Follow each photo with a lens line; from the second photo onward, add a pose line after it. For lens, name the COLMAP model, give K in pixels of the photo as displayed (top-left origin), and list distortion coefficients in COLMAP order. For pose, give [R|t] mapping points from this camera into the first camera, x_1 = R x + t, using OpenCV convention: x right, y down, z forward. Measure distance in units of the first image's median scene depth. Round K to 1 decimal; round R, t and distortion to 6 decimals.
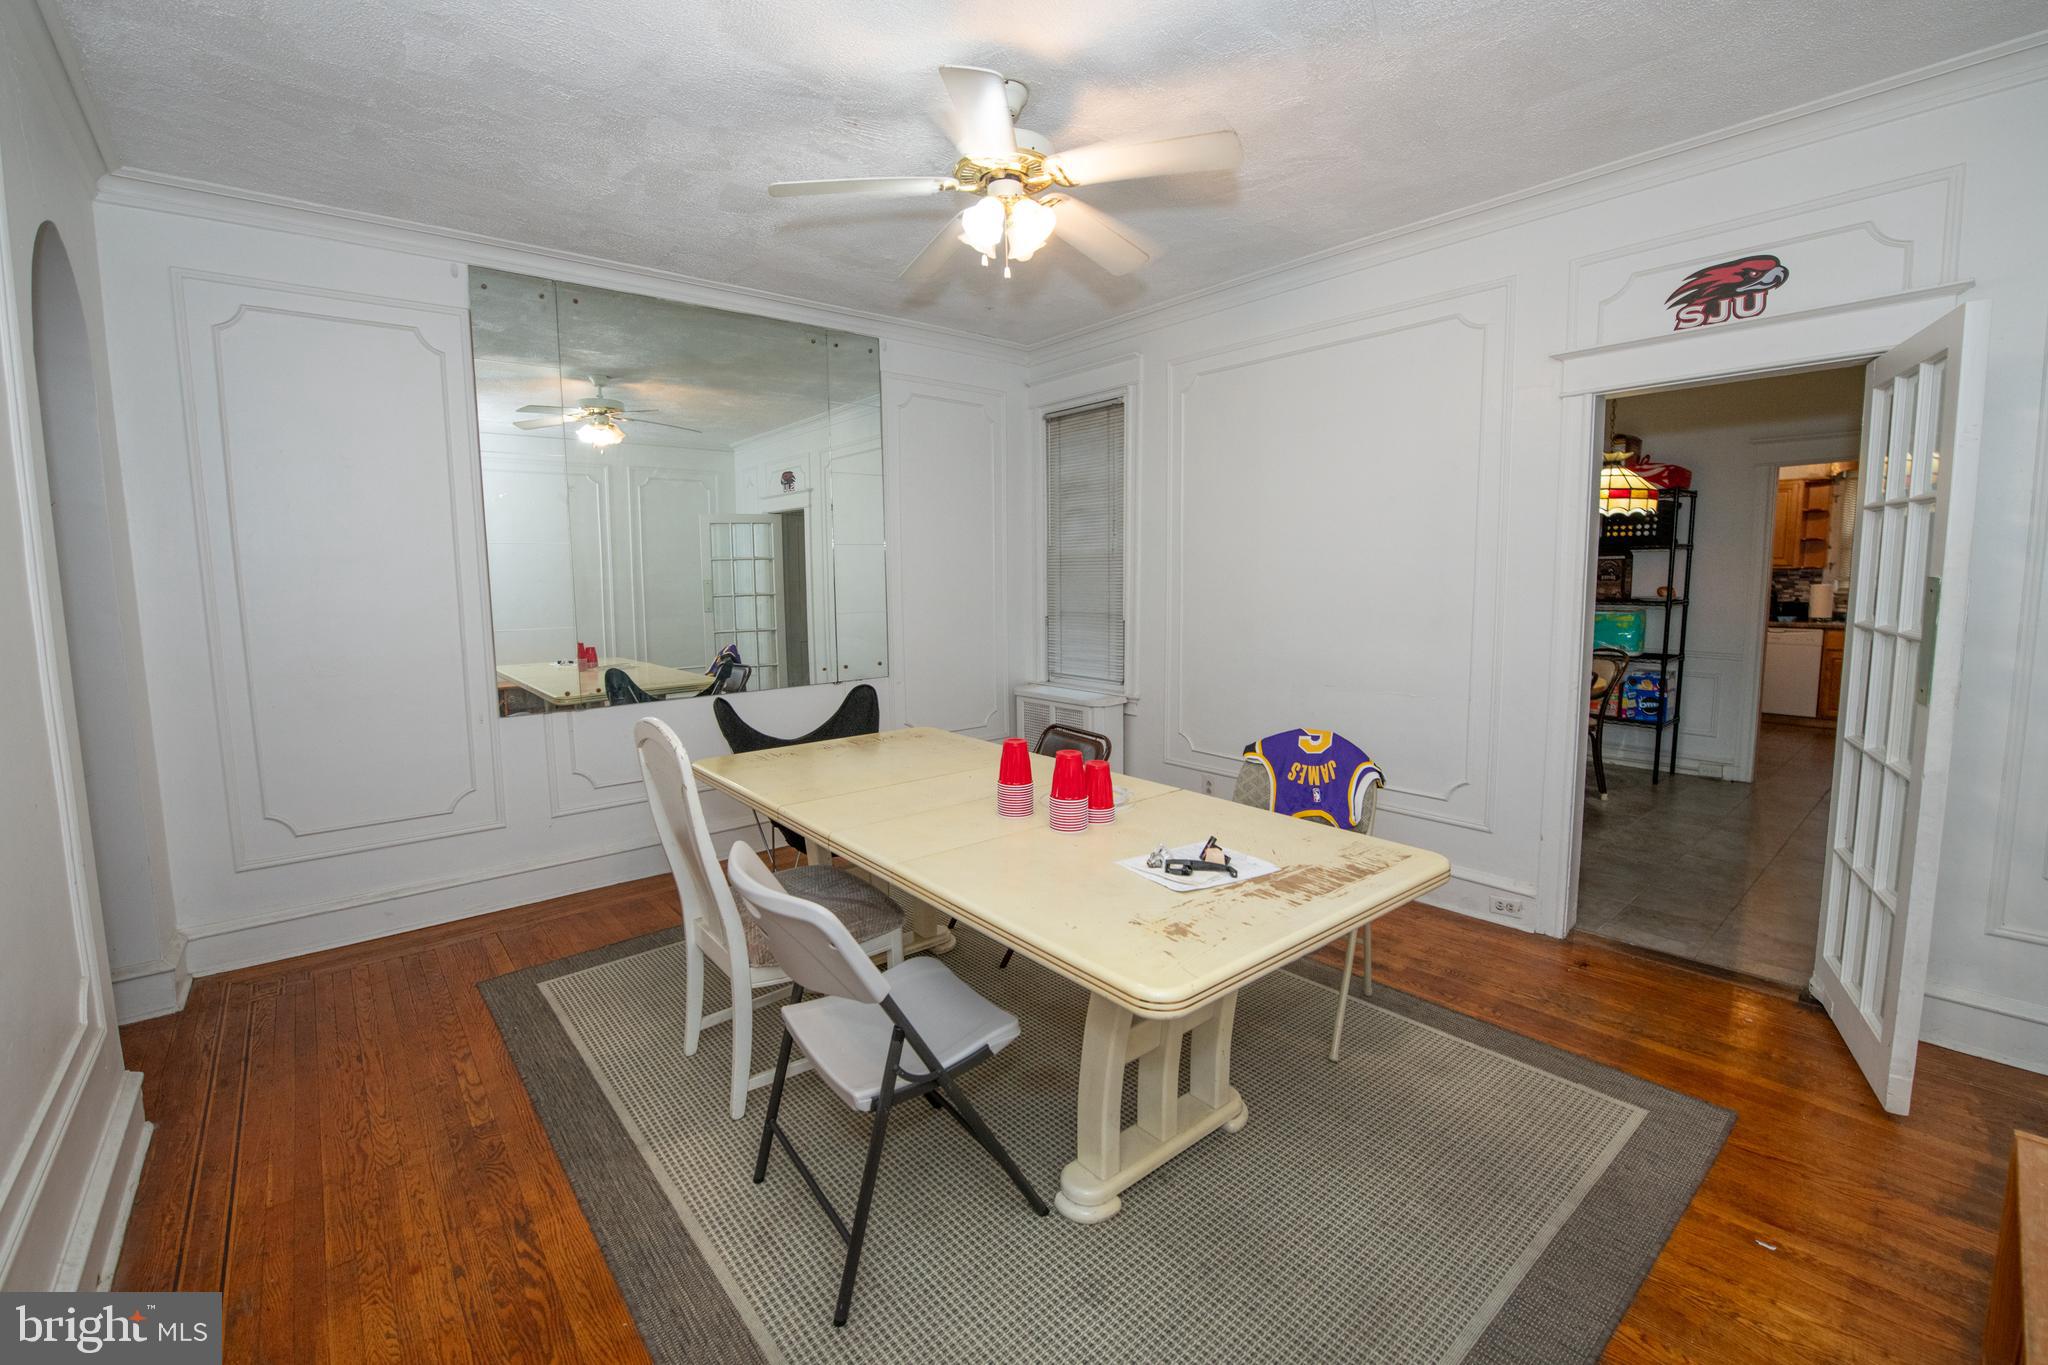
lens RADIAL K [[858.6, 0, 1019.3], [0, 858.6, 667.5], [0, 0, 1]] dist [-0.009339, -0.000936]
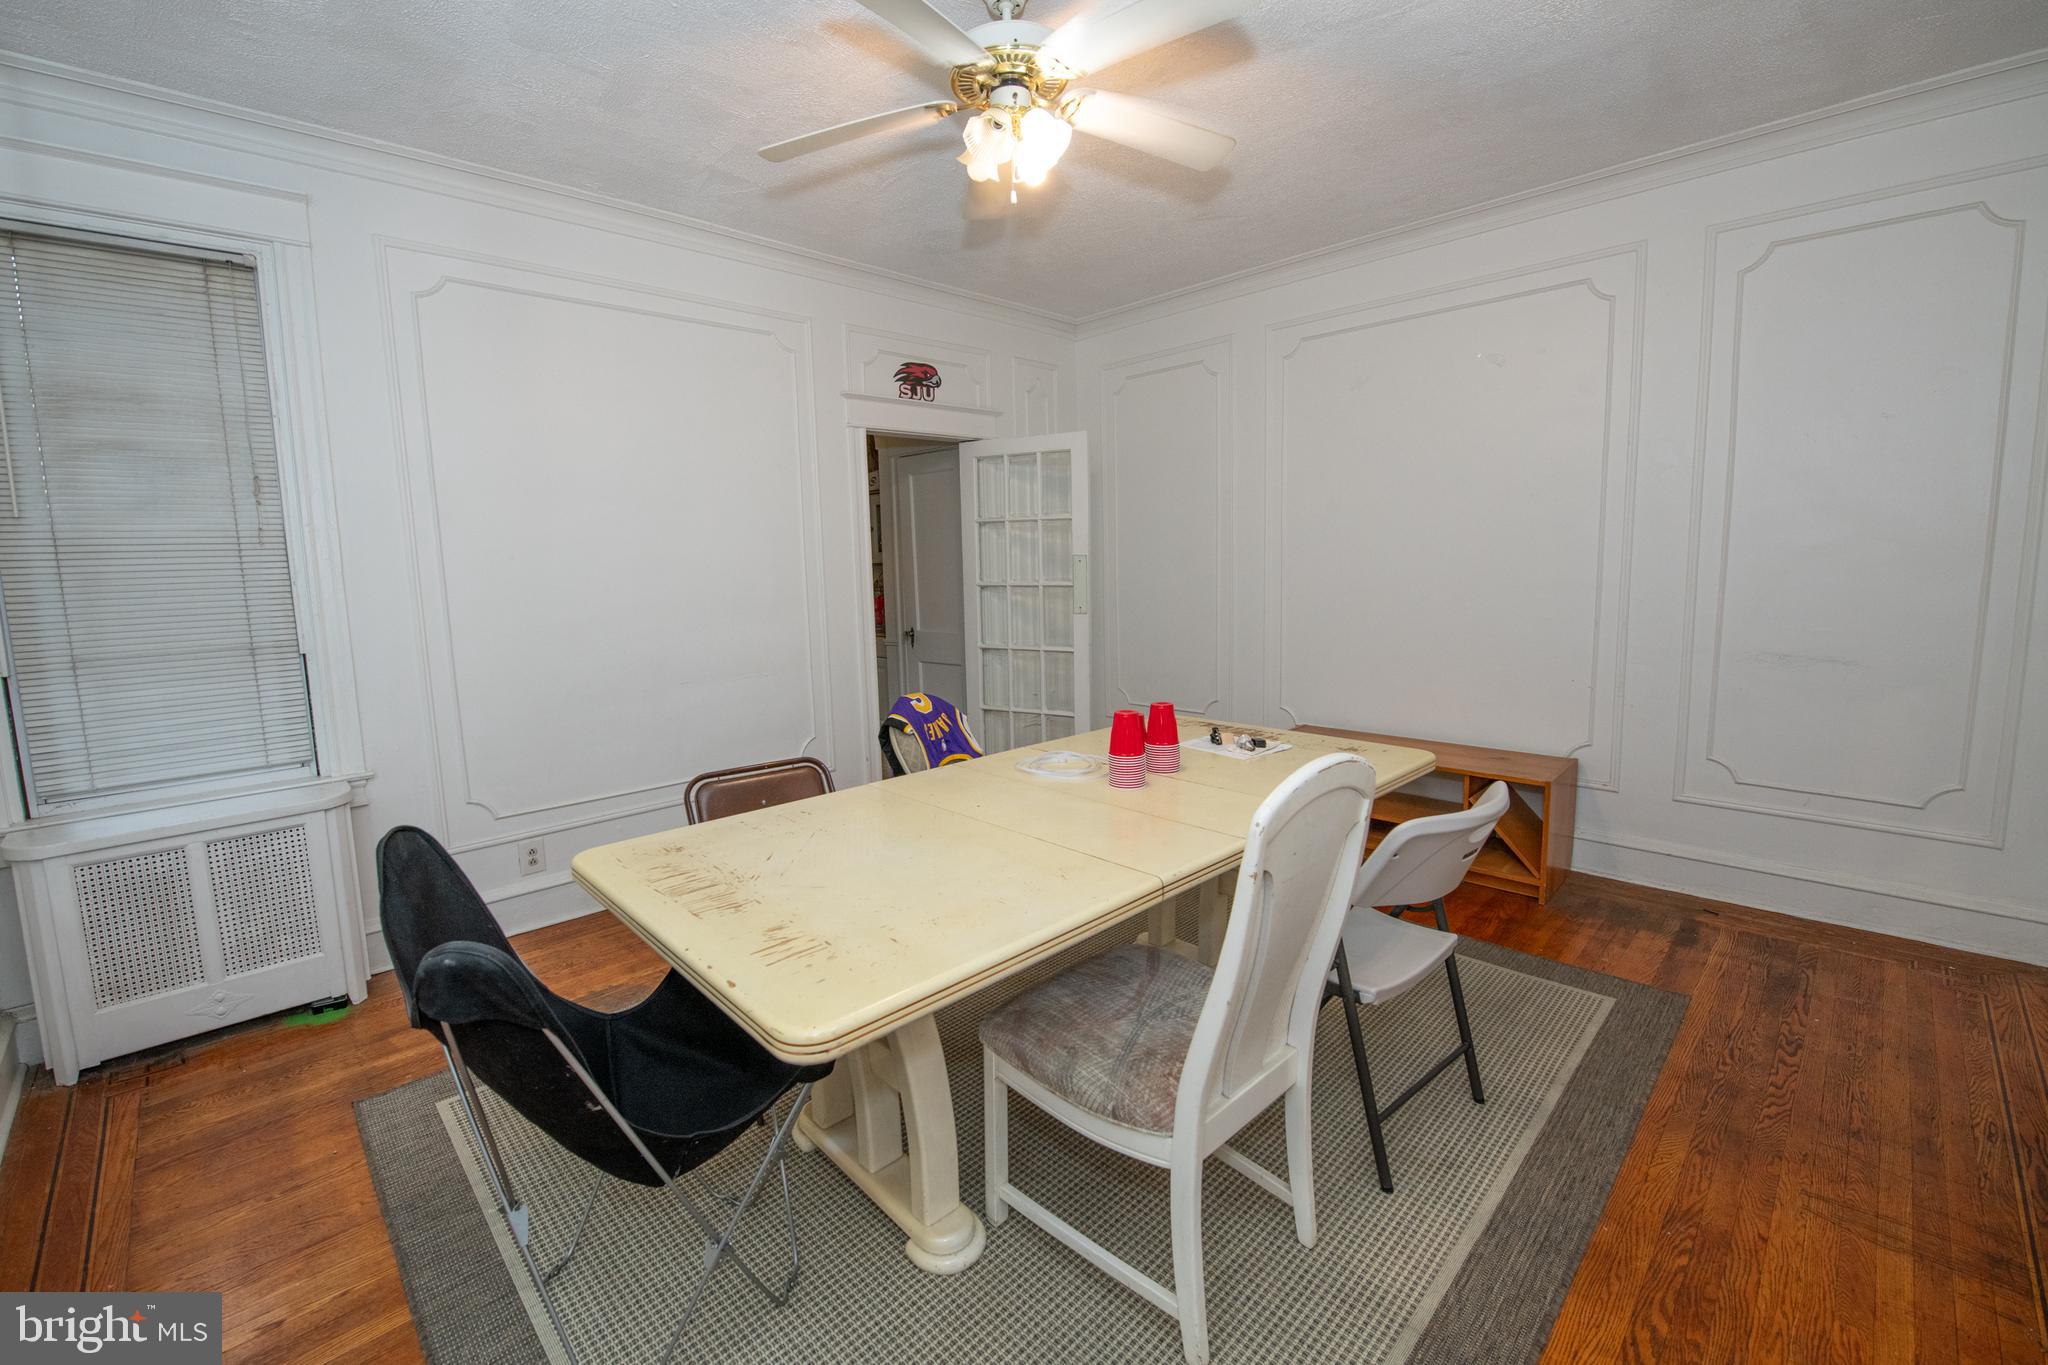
lens RADIAL K [[835.6, 0, 1015.7], [0, 835.6, 640.9], [0, 0, 1]] dist [-0.010245, -0.000646]
pose [[-0.062615, -0.091761, 0.993810, -0.902721], [0.137431, 0.985486, 0.099651, -0.102927], [-0.988530, 0.142820, -0.049095, 1.098257]]
